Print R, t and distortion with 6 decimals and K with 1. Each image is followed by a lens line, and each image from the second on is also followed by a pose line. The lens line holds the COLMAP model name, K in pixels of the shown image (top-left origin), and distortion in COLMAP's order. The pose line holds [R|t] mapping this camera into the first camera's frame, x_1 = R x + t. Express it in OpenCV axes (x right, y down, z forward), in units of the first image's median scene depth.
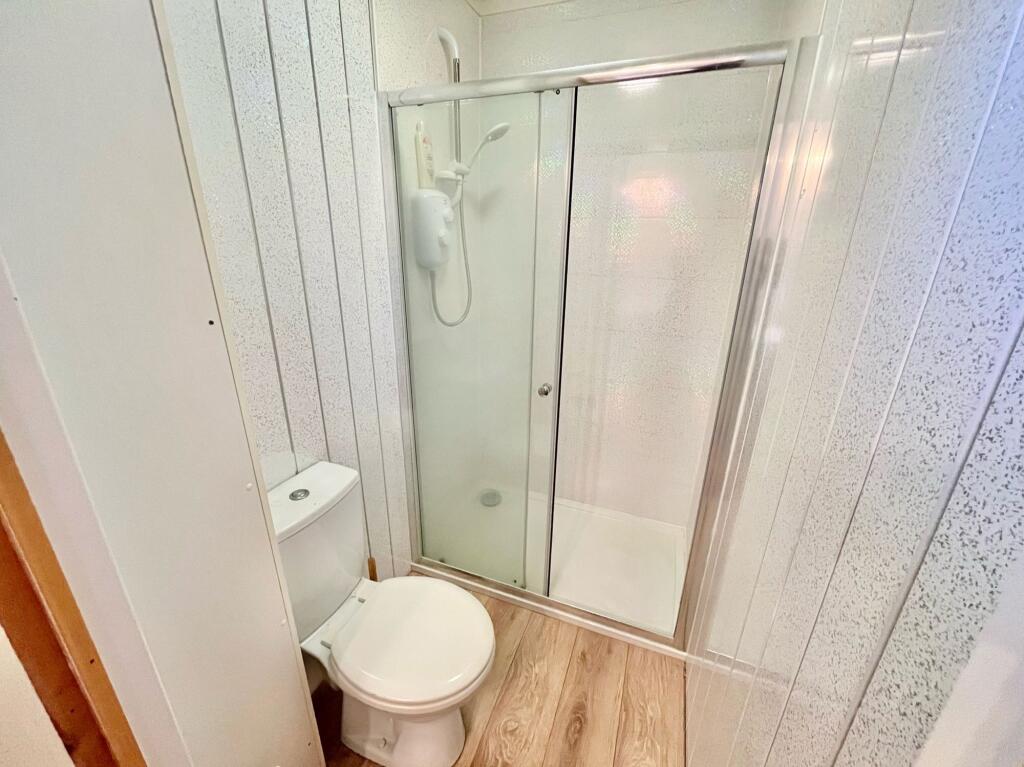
lens RADIAL K [[416.4, 0, 507.9], [0, 416.4, 384.0], [0, 0, 1]] dist [-0.000647, -0.000287]
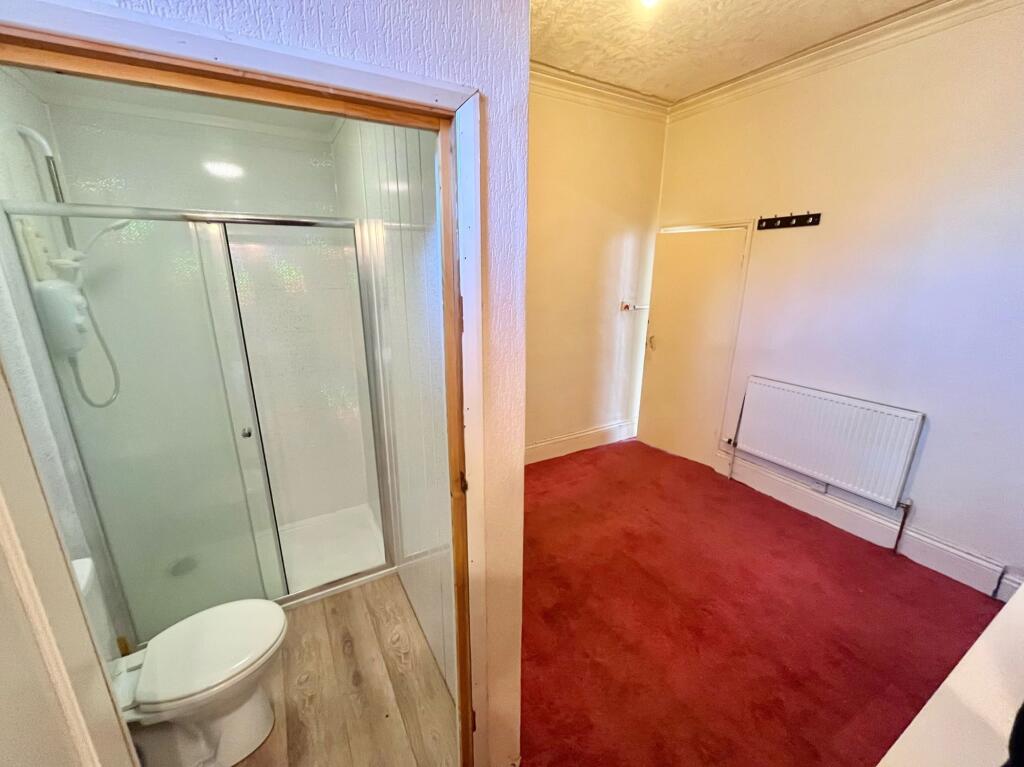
lens RADIAL K [[416.4, 0, 511.1], [0, 416.4, 384.5], [0, 0, 1]] dist [-0.000647, -0.000287]
pose [[0.624911, -0.225457, 0.747433, -0.308627], [0.265276, 0.961749, 0.068313, -0.000048], [-0.734245, 0.155586, 0.660816, -0.444641]]
